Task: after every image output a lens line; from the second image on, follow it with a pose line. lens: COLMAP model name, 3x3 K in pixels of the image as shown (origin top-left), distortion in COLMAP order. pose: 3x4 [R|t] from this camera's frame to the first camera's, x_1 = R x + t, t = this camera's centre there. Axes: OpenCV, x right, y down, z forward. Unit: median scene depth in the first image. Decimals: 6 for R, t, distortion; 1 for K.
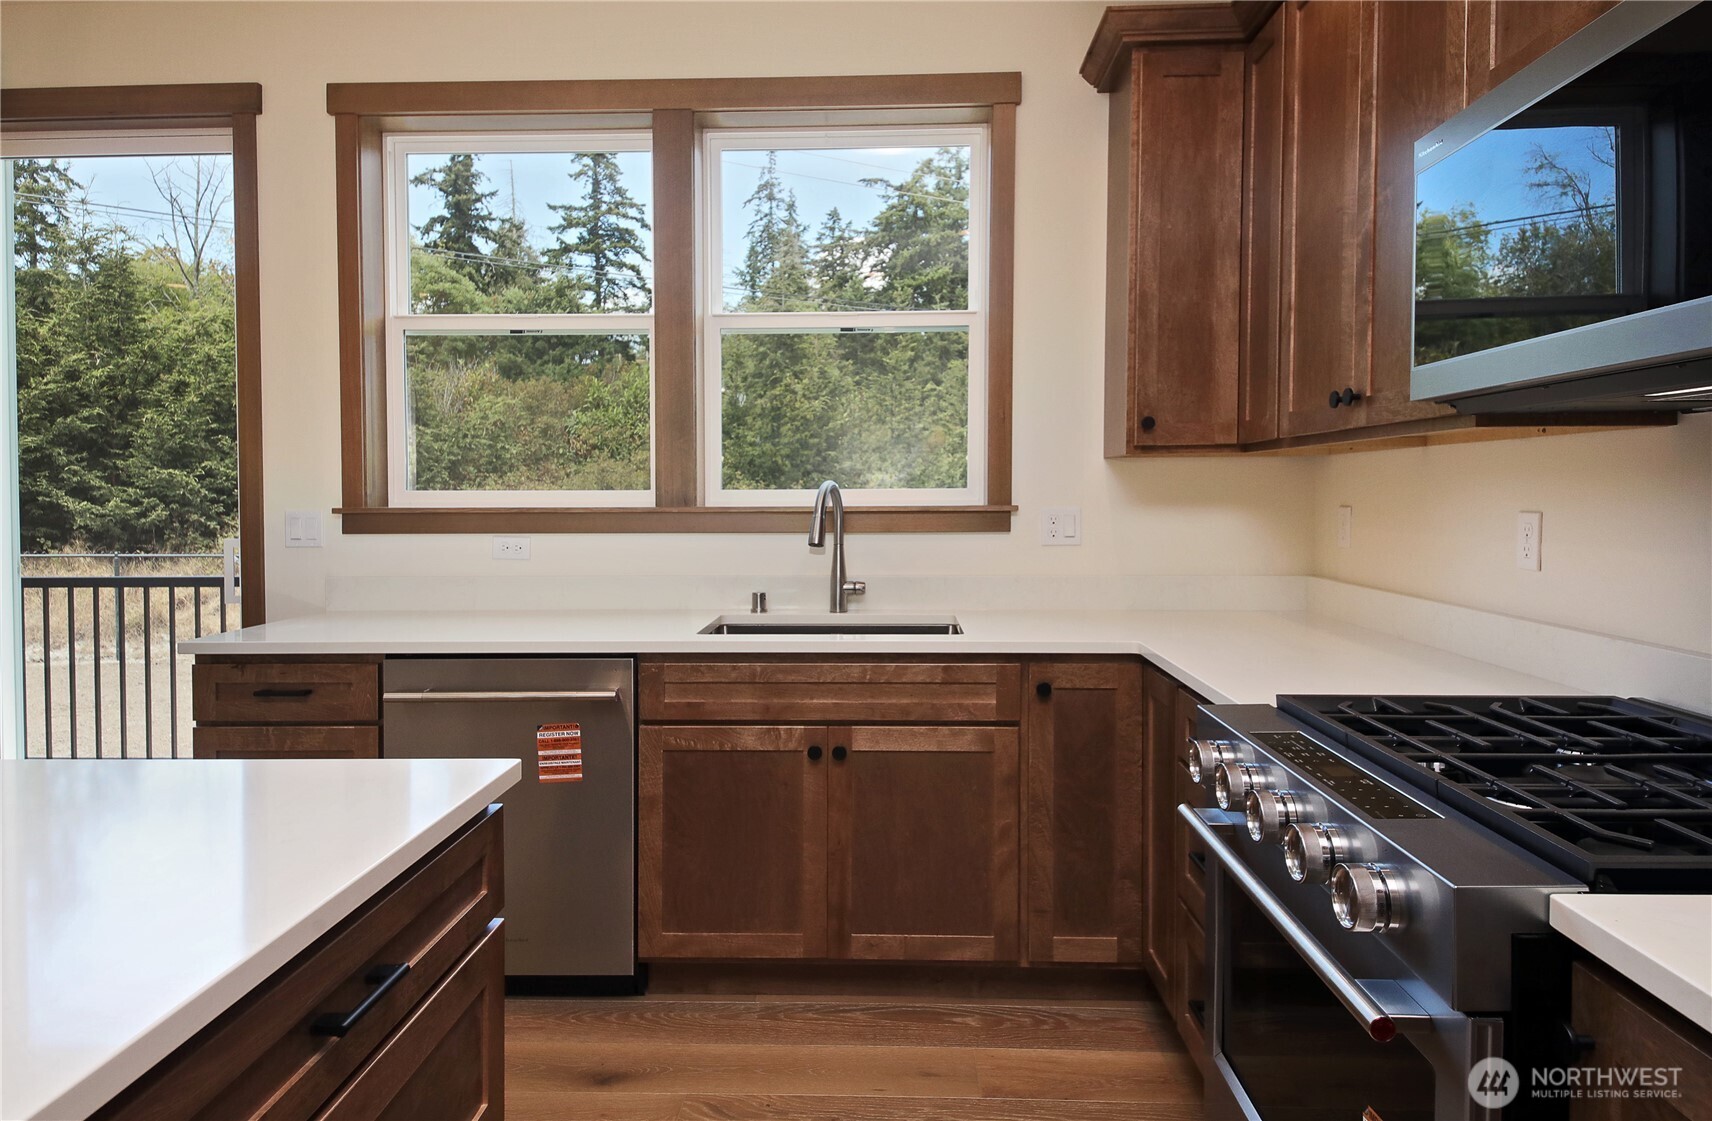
lens RADIAL K [[998.2, 0, 838.5], [0, 998.2, 517.4], [0, 0, 1]] dist [0.054353, -0.002057]
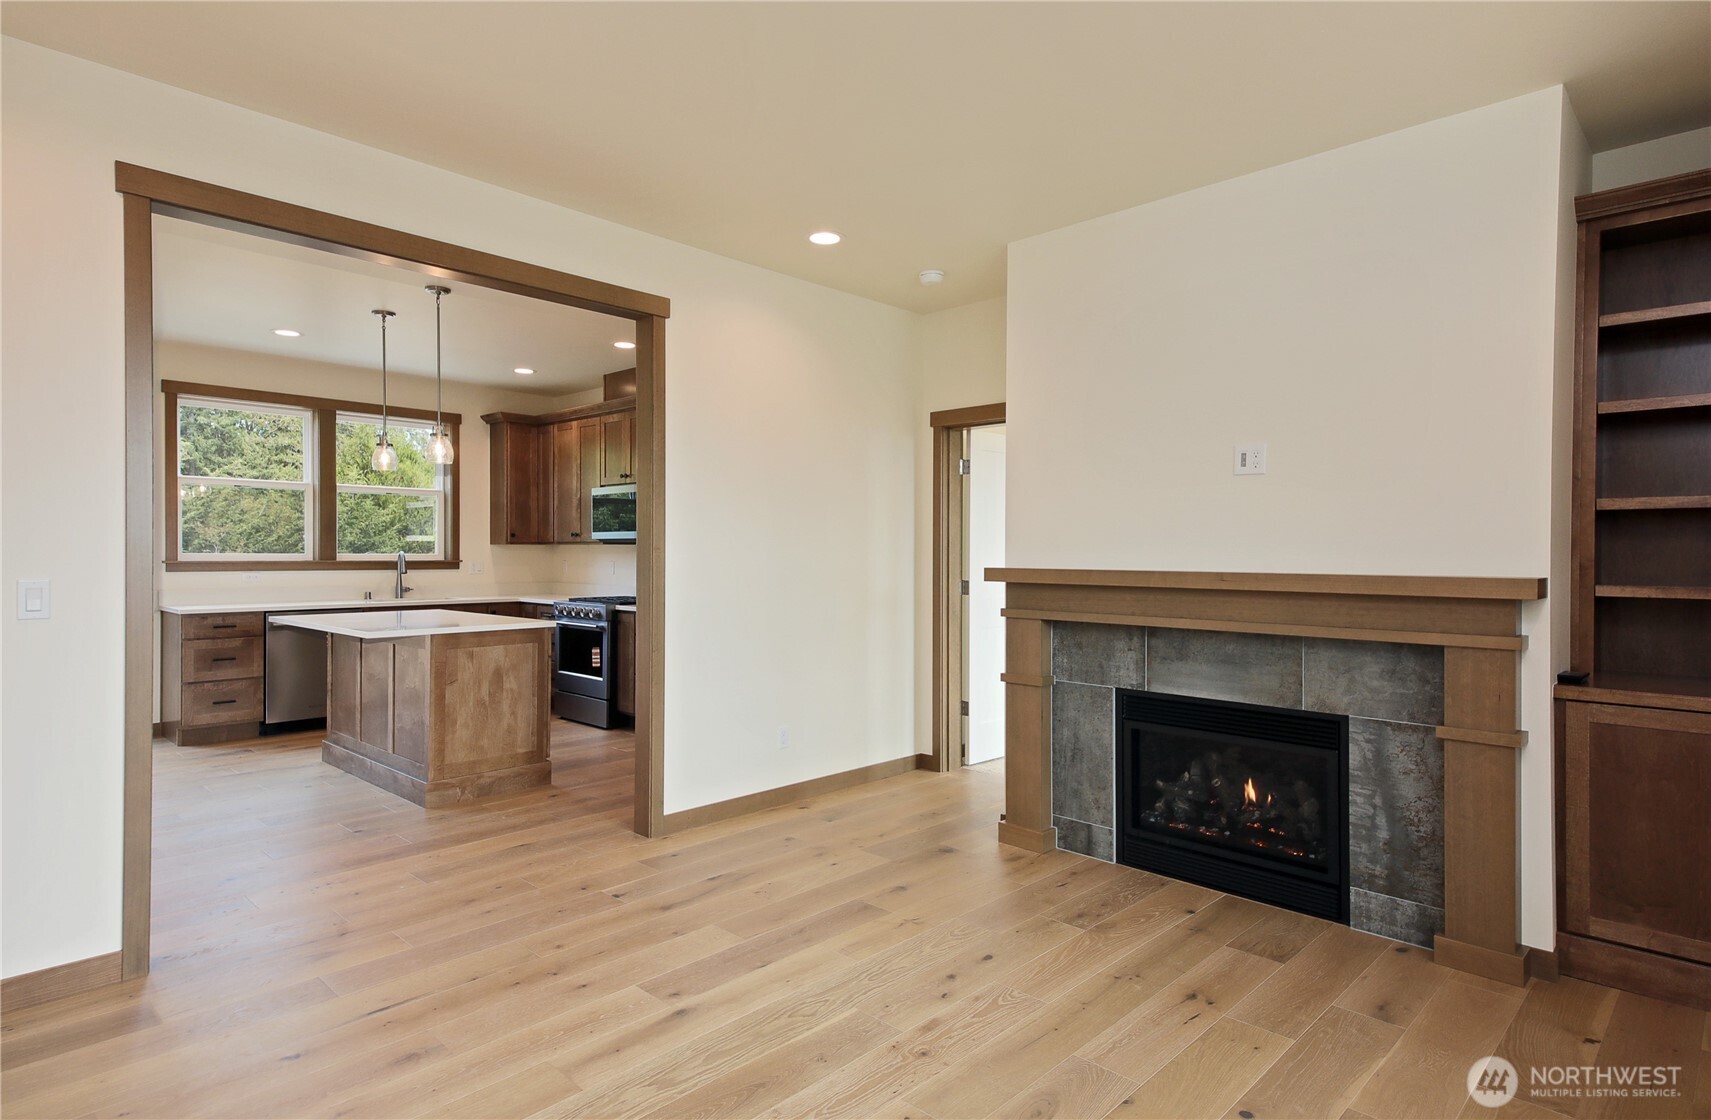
lens RADIAL K [[929.5, 0, 868.3], [0, 929.5, 561.6], [0, 0, 1]] dist [0.067543, -0.026367]
pose [[0.642439, -0.001534, 0.766335, -1.094711], [0.014420, 0.999845, -0.010087, 0.035828], [-0.766201, 0.017531, 0.642362, -1.575072]]
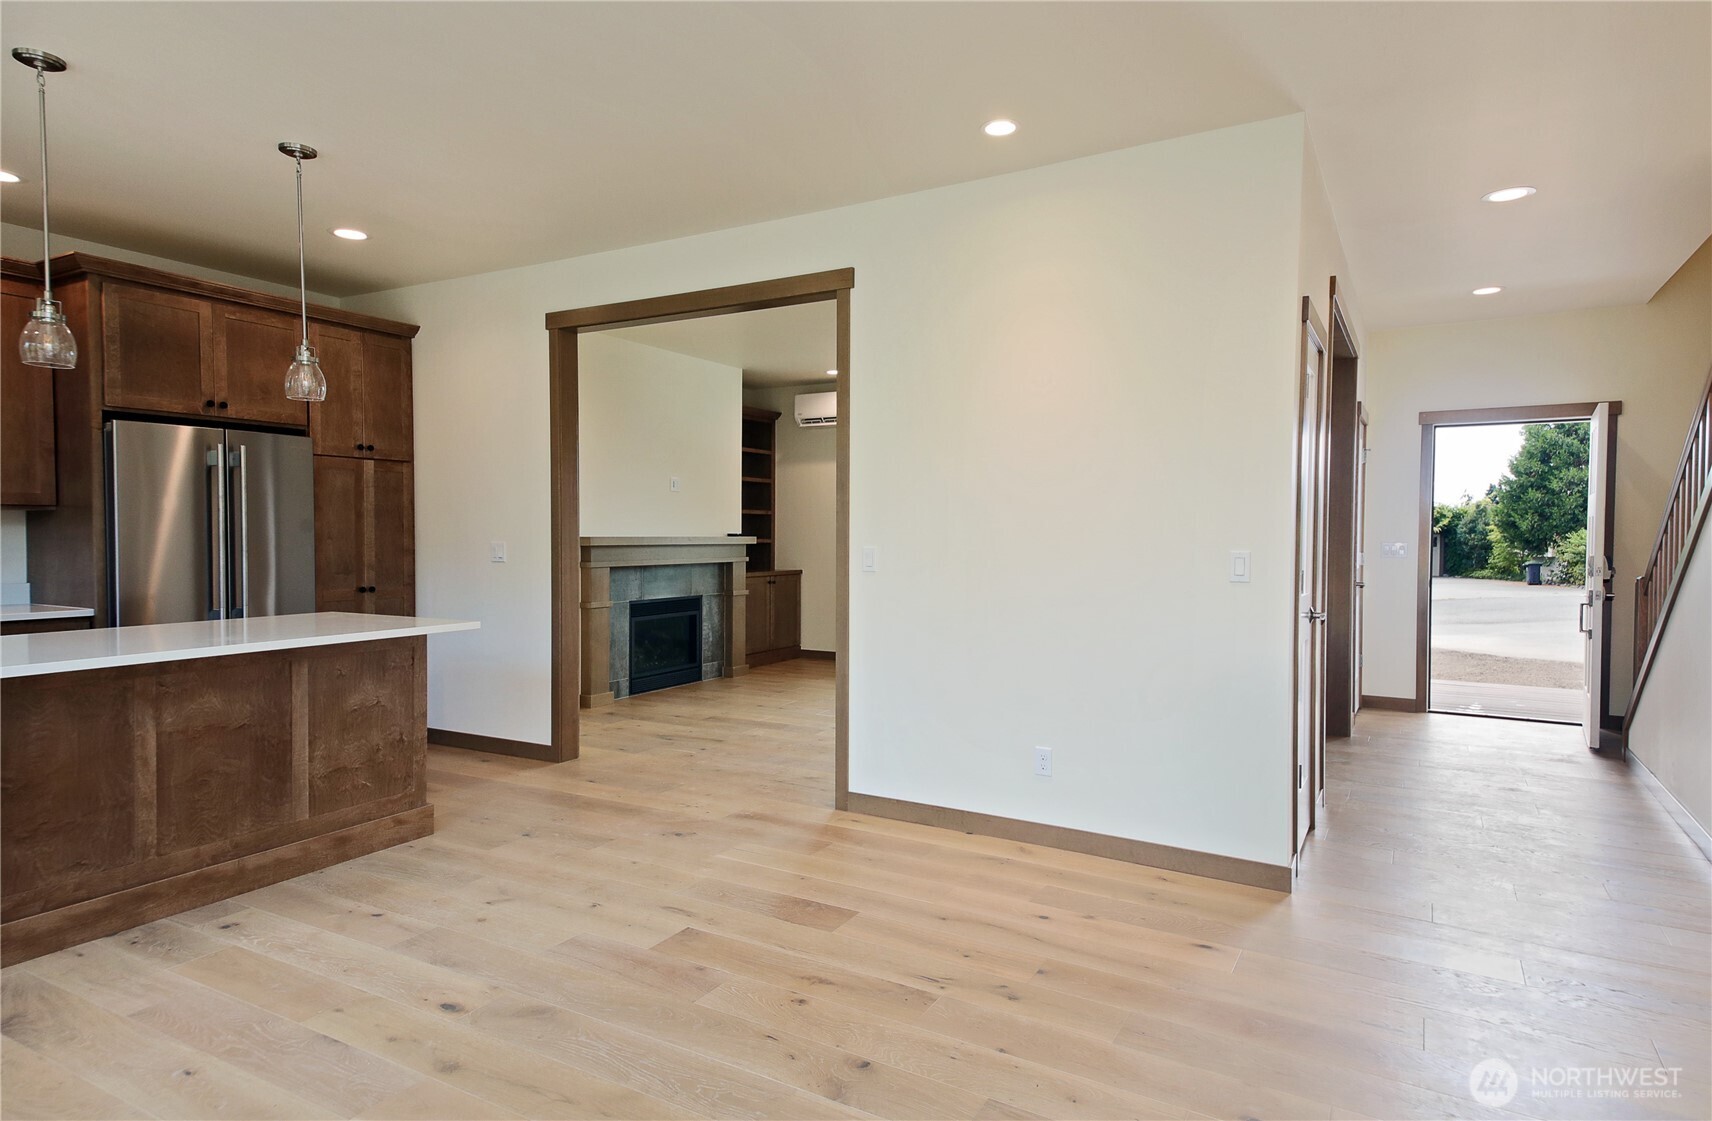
lens RADIAL K [[930.1, 0, 849.9], [0, 930.1, 561.9], [0, 0, 1]] dist [0.067543, -0.026367]
pose [[-0.896004, -0.010086, 0.443931, -1.430839], [0.014670, 0.998524, 0.052295, -0.011174], [-0.443803, 0.053369, -0.894534, 0.809909]]
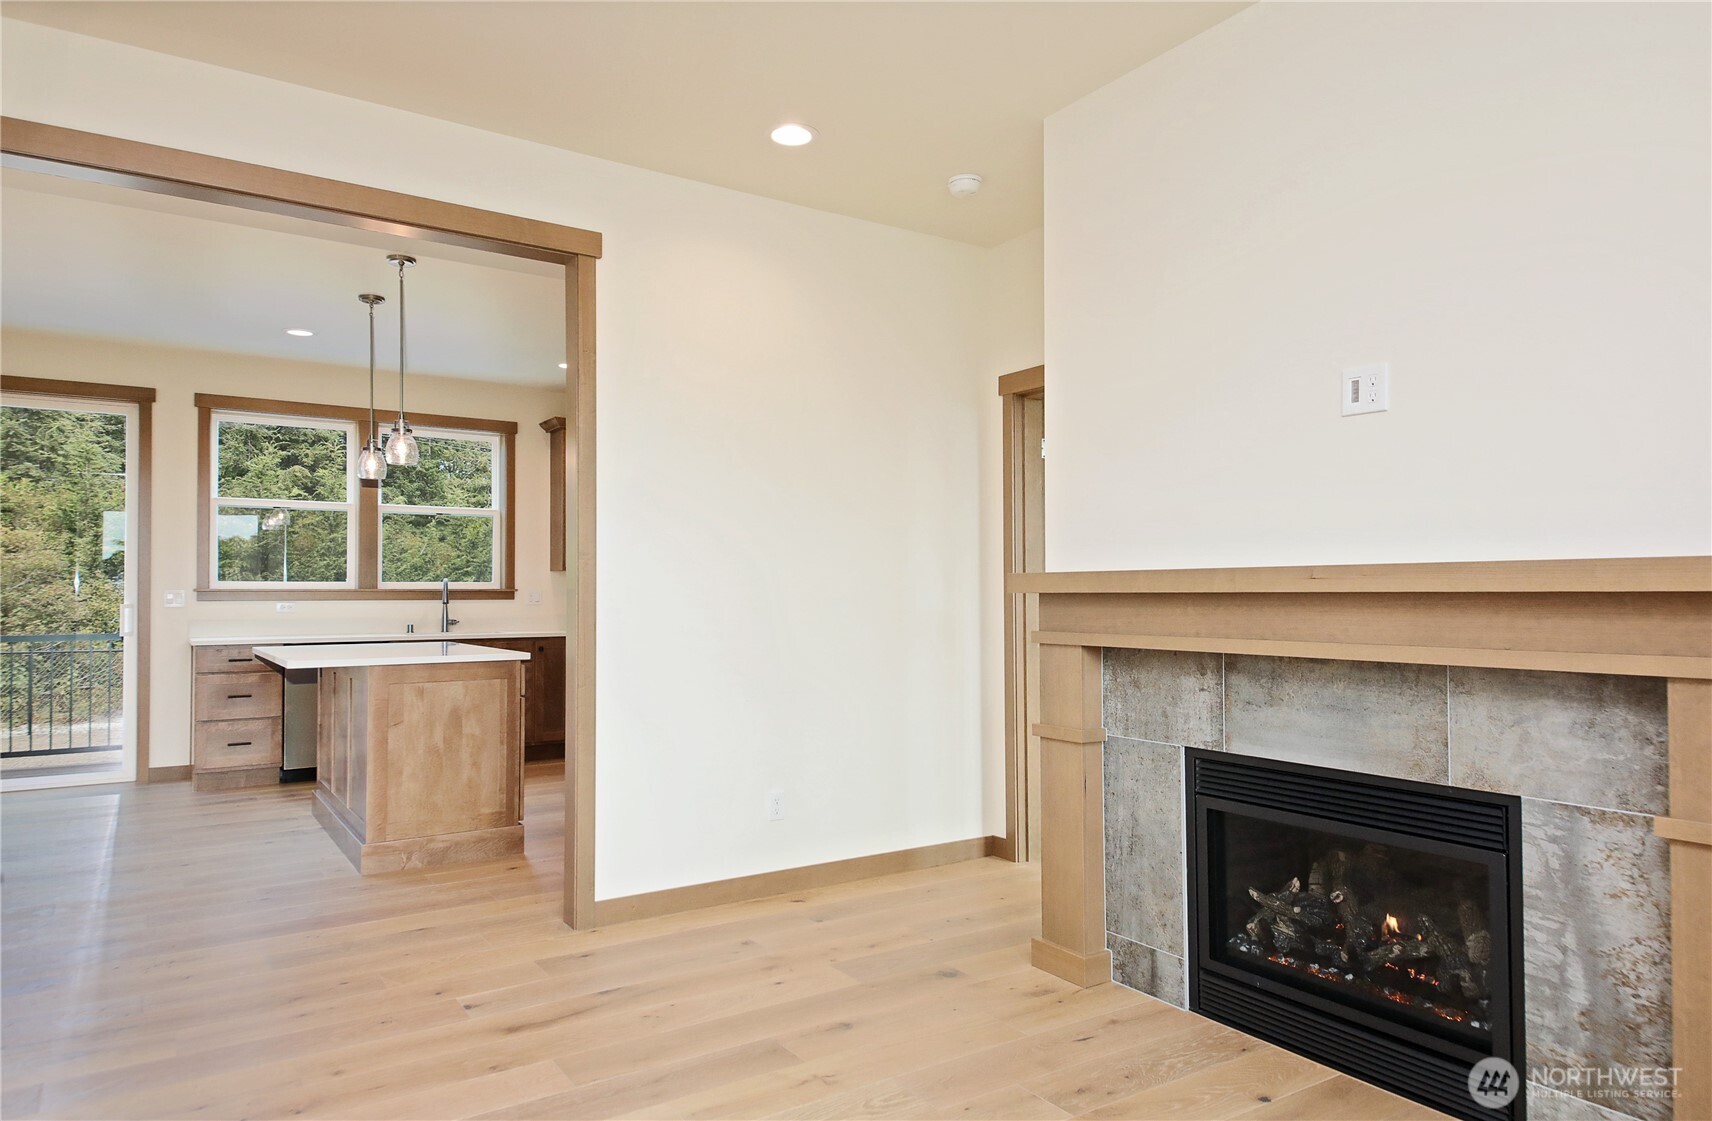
lens RADIAL K [[1080.4, 0, 874.6], [0, 1080.4, 580.0], [0, 0, 1]] dist [0.040559, -0.029711]
pose [[0.792736, 0.009704, 0.609488, -0.734751], [0.016832, 0.999144, -0.037801, 0.079915], [-0.609333, 0.040225, 0.791894, -1.629893]]
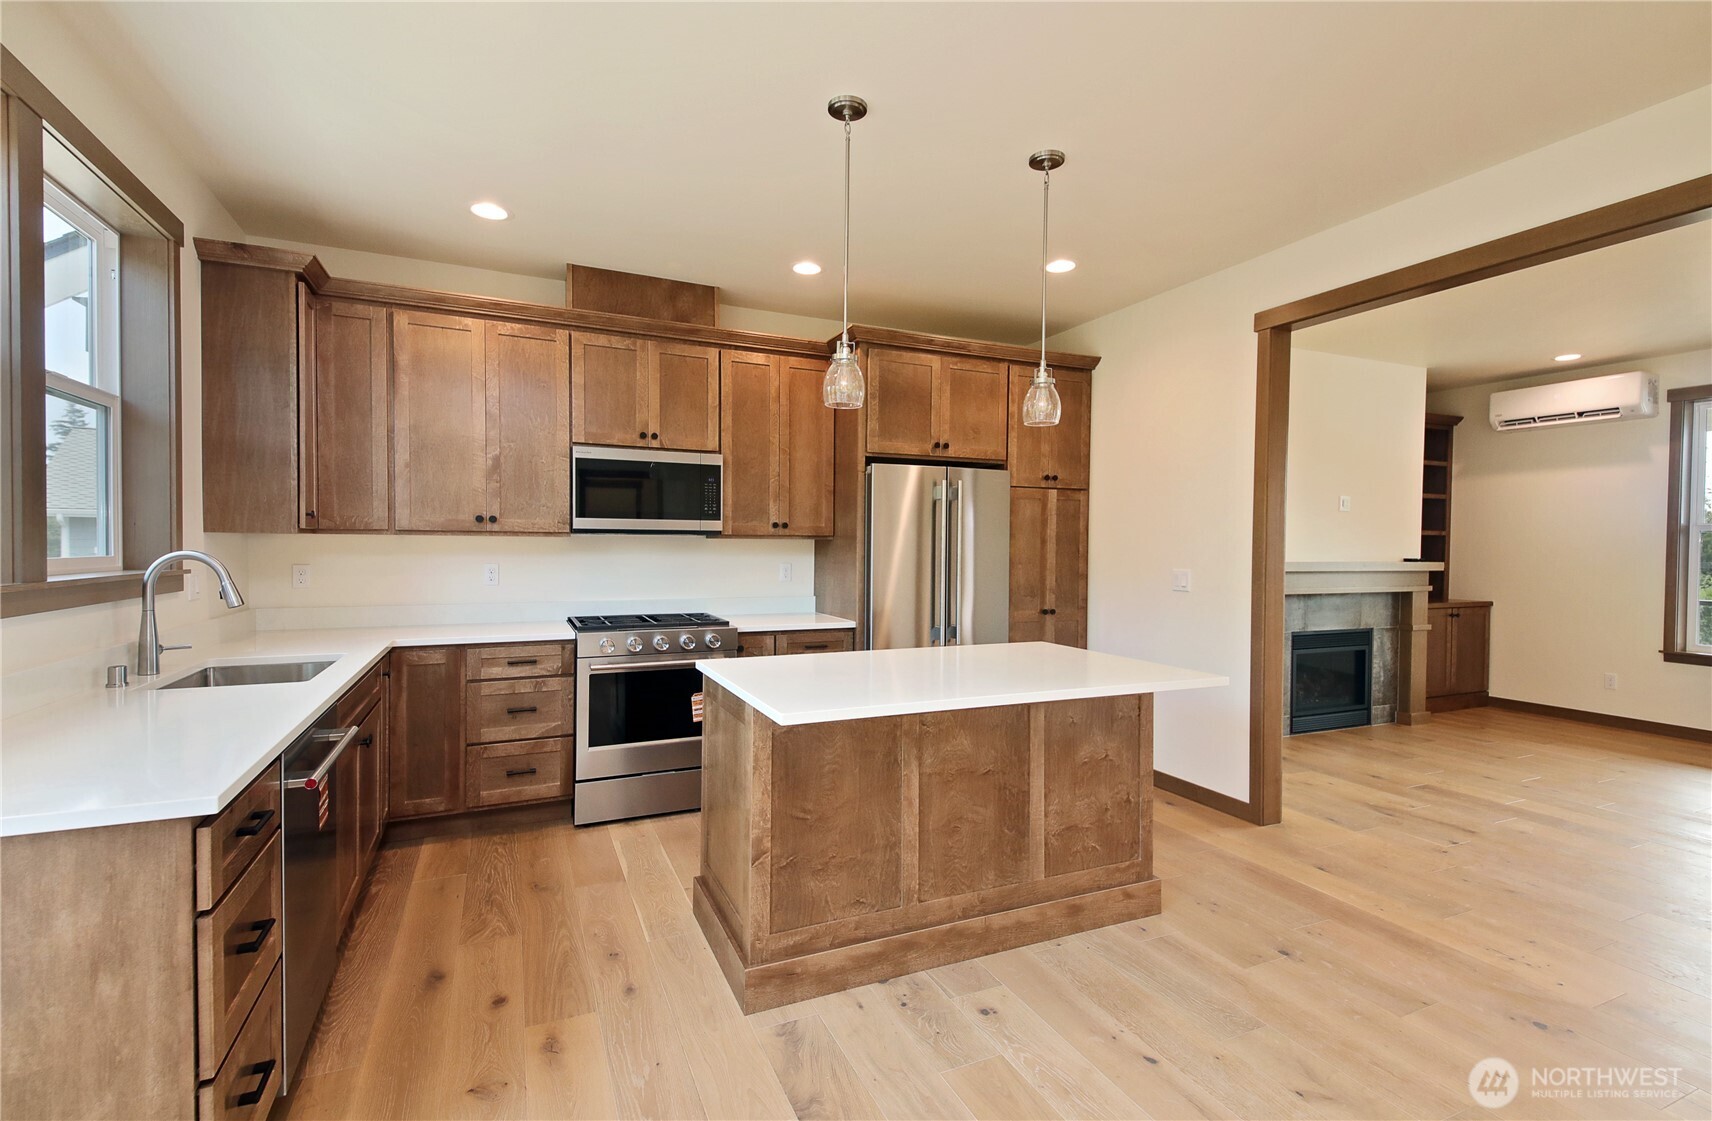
lens RADIAL K [[763.1, 0, 865.4], [0, 763.1, 556.4], [0, 0, 1]] dist [0.014615, -0.001915]
pose [[-0.465302, -0.007507, 0.885120, -1.002398], [0.019998, 0.999620, 0.018991, -0.025827], [-0.884926, 0.026538, -0.464975, 0.649692]]
